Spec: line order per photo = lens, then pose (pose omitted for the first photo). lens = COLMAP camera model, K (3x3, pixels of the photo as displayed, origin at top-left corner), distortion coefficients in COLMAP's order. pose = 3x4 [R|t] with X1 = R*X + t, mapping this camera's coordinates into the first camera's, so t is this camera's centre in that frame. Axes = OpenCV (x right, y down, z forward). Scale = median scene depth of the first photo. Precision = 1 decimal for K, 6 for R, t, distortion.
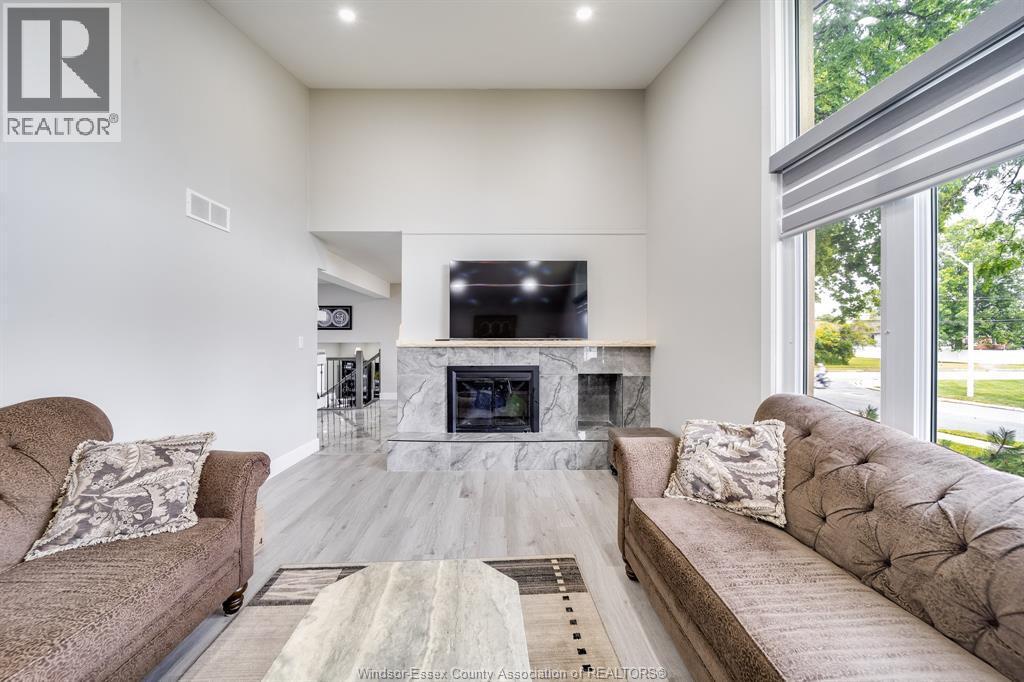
lens RADIAL K [[360.9, 0, 509.1], [0, 360.9, 340.7], [0, 0, 1]] dist [-0.003840, -0.001605]
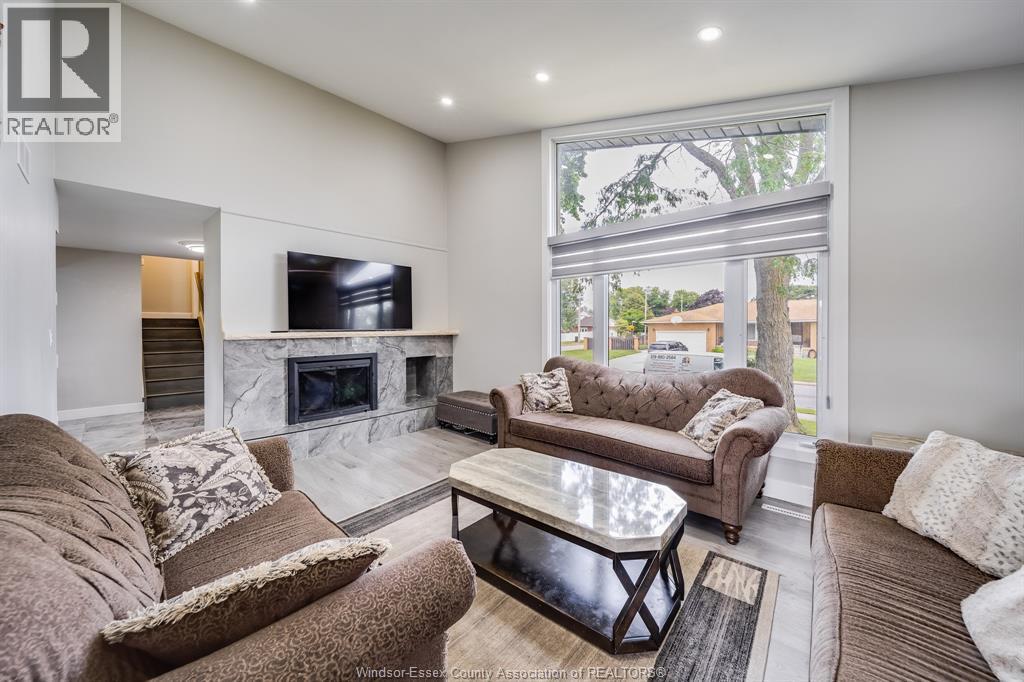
lens RADIAL K [[360.9, 0, 516.2], [0, 360.9, 332.7], [0, 0, 1]] dist [-0.003840, -0.001605]
pose [[0.687342, -0.012883, 0.726220, -0.496403], [0.004753, 0.999901, 0.013240, -0.010034], [-0.726319, -0.005649, 0.687335, -0.141399]]
